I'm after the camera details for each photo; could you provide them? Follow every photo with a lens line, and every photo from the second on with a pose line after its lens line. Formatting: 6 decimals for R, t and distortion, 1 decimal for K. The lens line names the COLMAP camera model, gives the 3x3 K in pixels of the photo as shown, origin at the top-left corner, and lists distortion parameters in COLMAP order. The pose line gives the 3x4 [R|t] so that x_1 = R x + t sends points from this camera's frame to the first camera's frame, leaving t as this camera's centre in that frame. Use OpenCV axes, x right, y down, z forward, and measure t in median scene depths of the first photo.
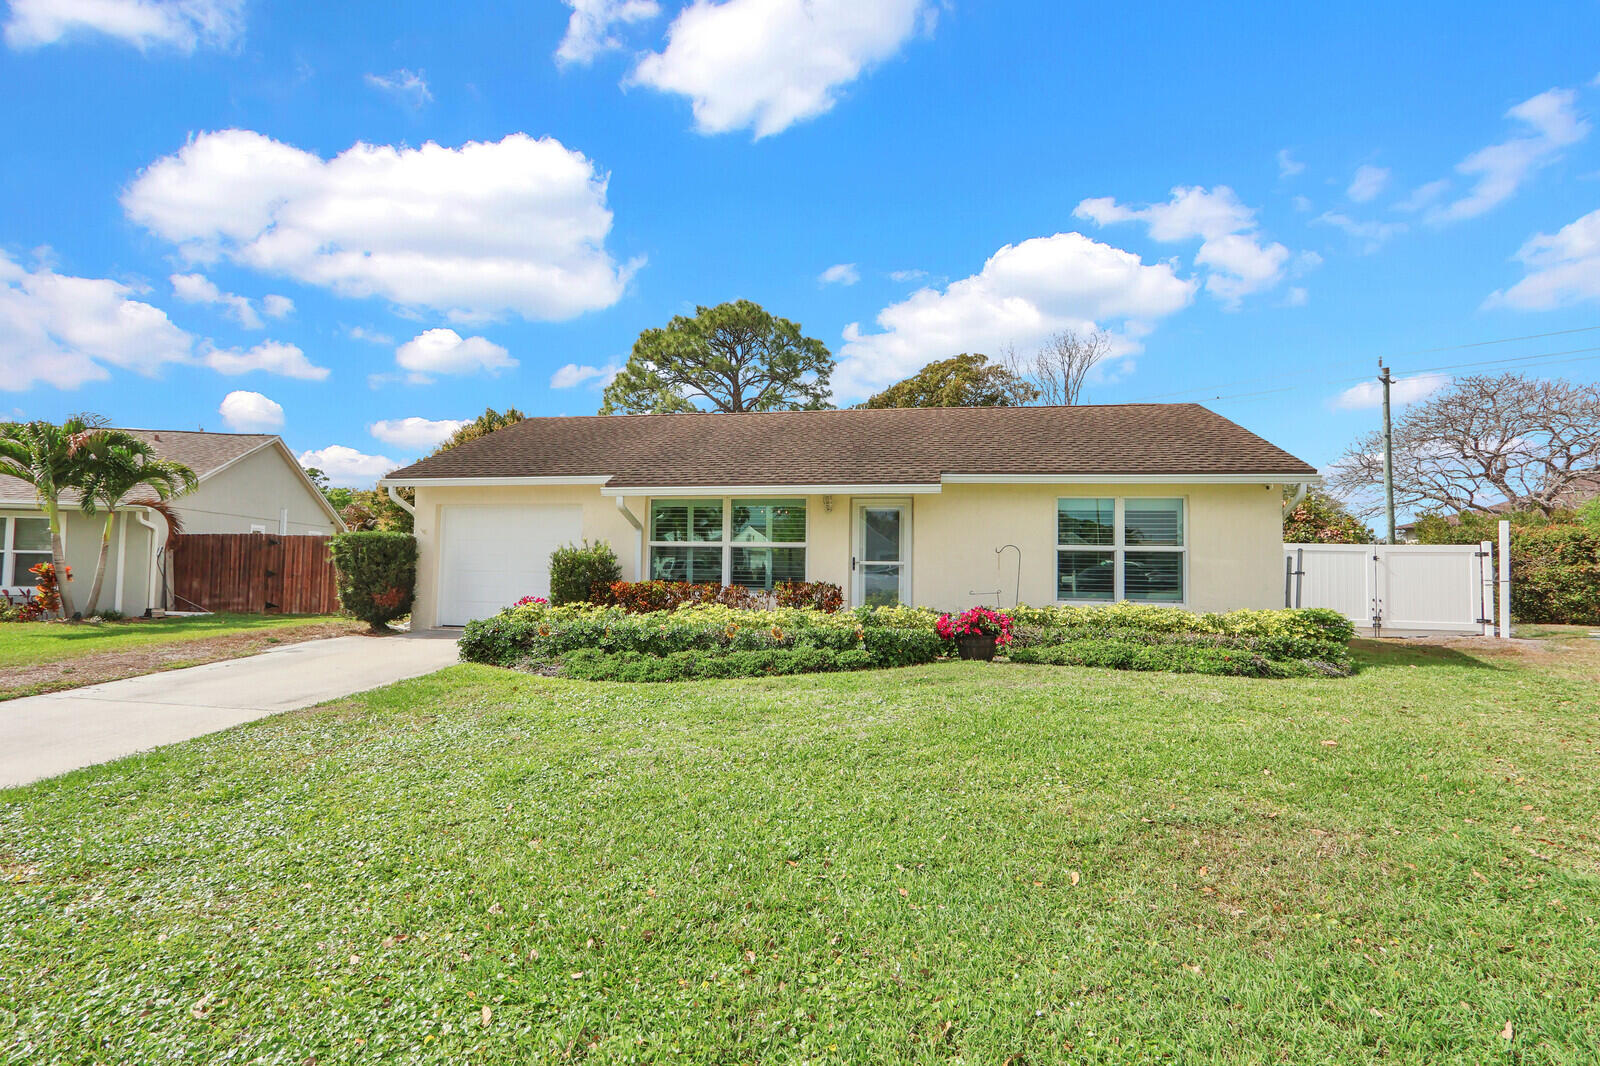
lens RADIAL K [[736.0, 0, 800.0], [0, 736.0, 533.0], [0, 0, 1]] dist [-0.017510, -0.000027]
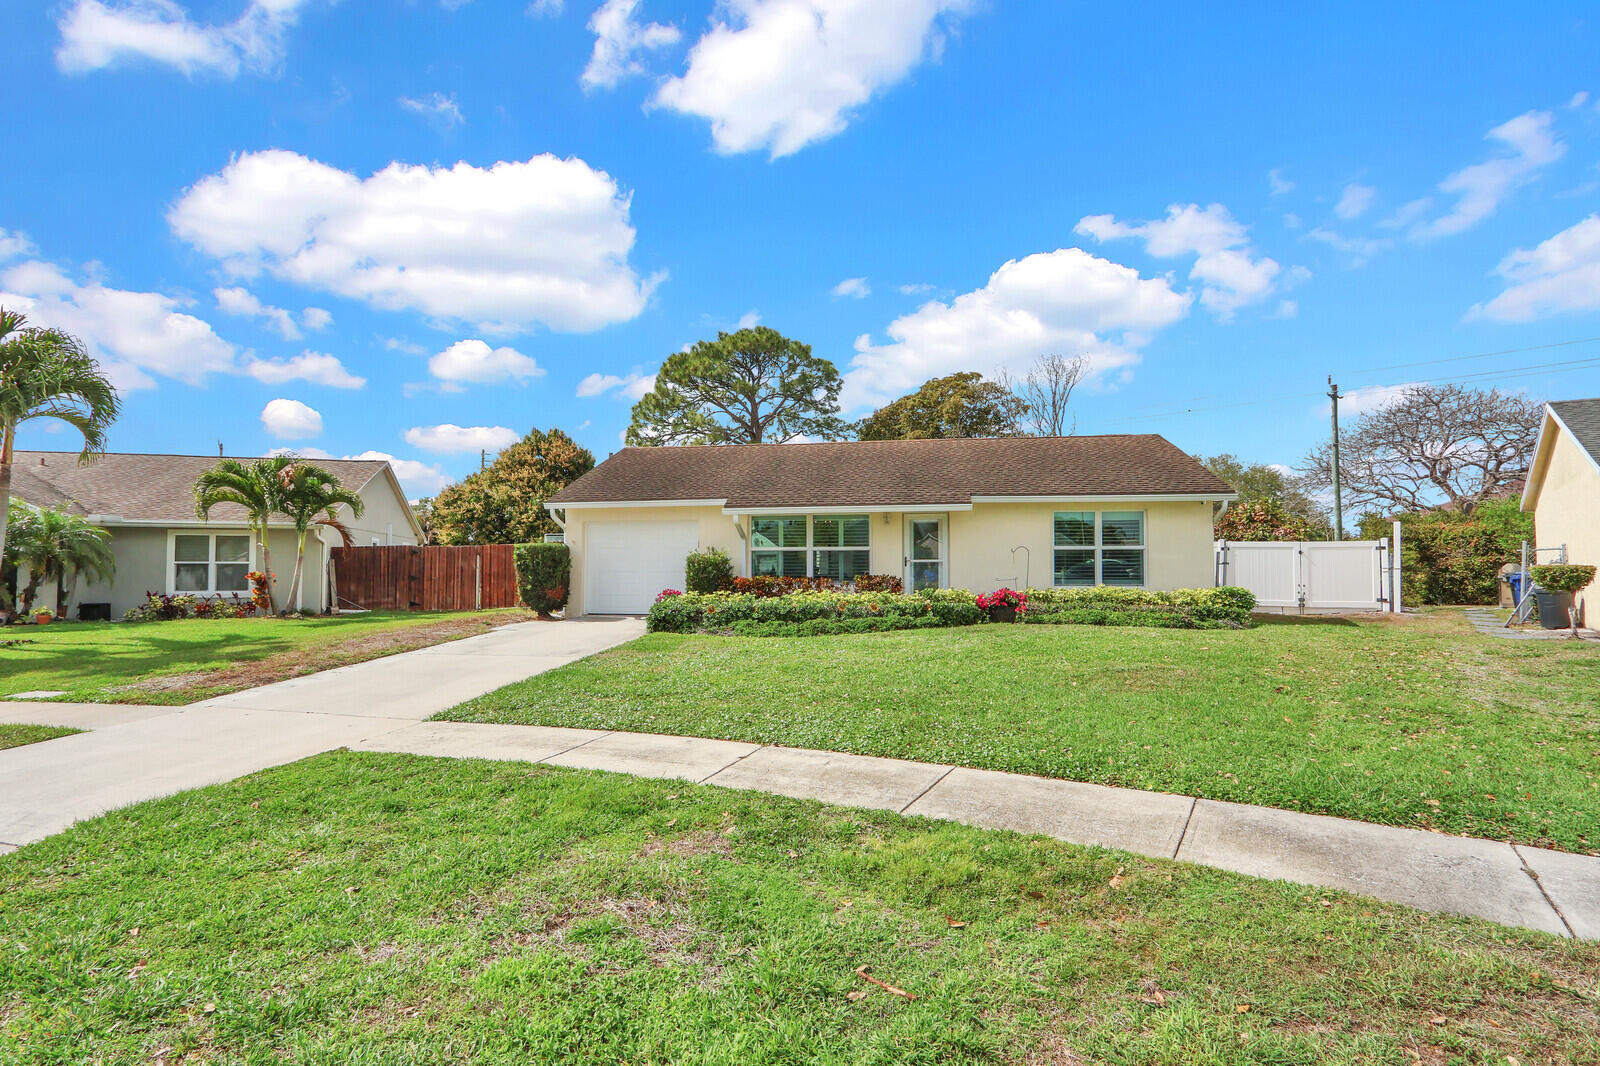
lens RADIAL K [[750.4, 0, 792.9], [0, 750.4, 546.6], [0, 0, 1]] dist [-0.017857, 0.000072]
pose [[0.999781, -0.014192, 0.015353, -0.117583], [0.013965, 0.999793, 0.014801, -0.007209], [-0.015560, -0.014583, 0.999773, -0.290671]]
